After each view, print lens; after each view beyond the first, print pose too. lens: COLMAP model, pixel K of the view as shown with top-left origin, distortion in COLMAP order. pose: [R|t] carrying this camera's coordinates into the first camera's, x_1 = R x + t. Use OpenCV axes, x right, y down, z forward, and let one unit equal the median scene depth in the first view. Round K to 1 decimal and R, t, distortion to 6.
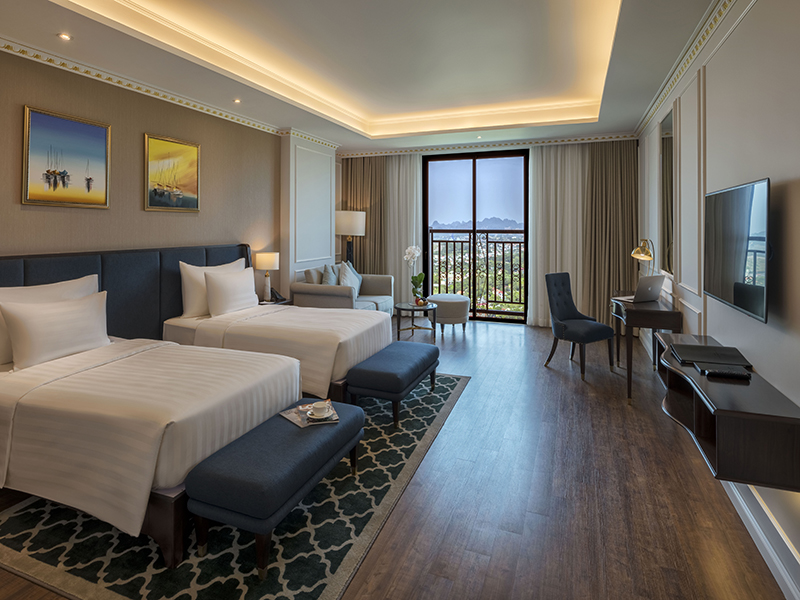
lens RADIAL K [[438.0, 0, 400.7], [0, 438.0, 231.1], [0, 0, 1]] dist [-0.006615, -0.002524]
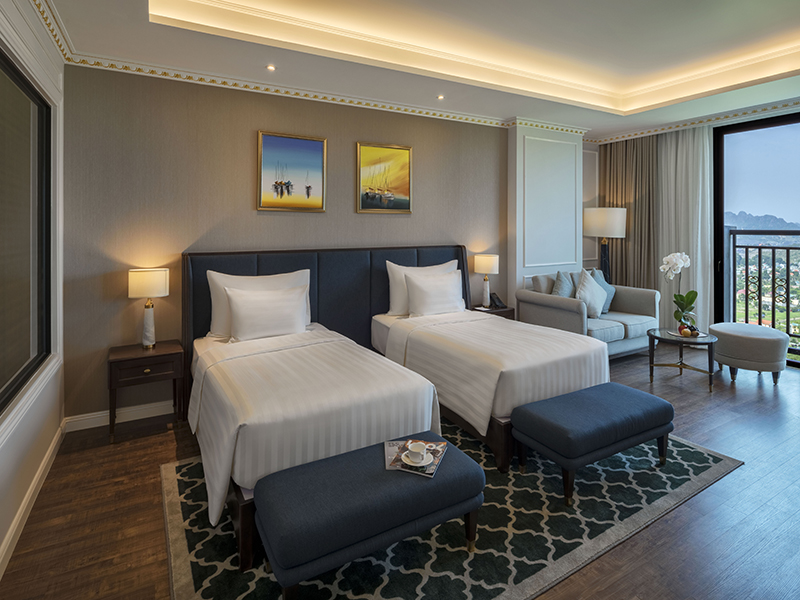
lens RADIAL K [[438.0, 0, 400.7], [0, 438.0, 231.1], [0, 0, 1]] dist [-0.006615, -0.002524]
pose [[0.778784, -0.000442, -0.627293, 0.117834], [-0.000731, 0.999998, -0.001612, -0.000108], [0.627292, 0.001714, 0.778782, 0.139412]]
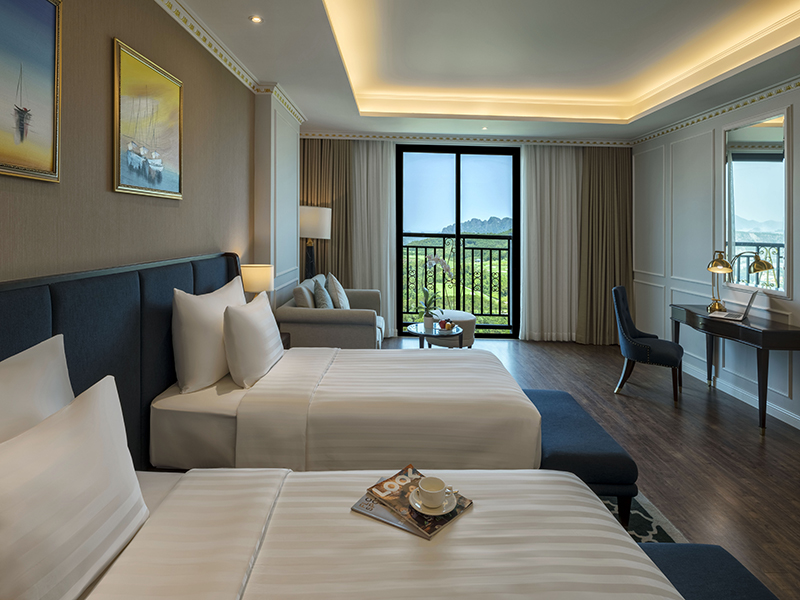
lens RADIAL K [[438.0, 0, 400.7], [0, 438.0, 231.1], [0, 0, 1]] dist [-0.006615, -0.002524]
pose [[0.924974, 0.021197, 0.379439, -0.305414], [-0.021338, 0.999765, -0.003834, -0.003965], [-0.379431, -0.004550, 0.925209, 0.264754]]
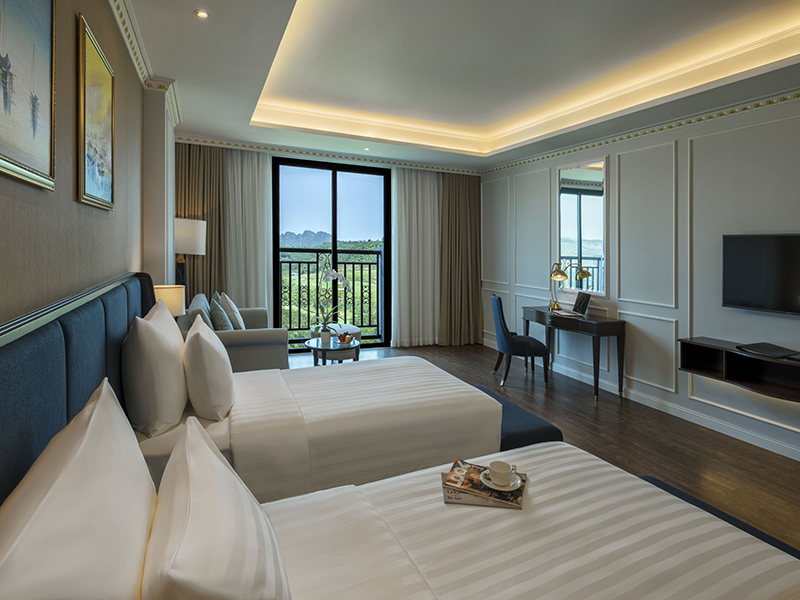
lens RADIAL K [[437.5, 0, 395.6], [0, 437.5, 242.9], [0, 0, 1]] dist [-0.002068, -0.000681]
pose [[0.698855, 0.027523, 0.714734, -0.434872], [-0.022585, 0.999610, -0.016409, -0.005021], [-0.714907, -0.004674, 0.699204, 0.323263]]
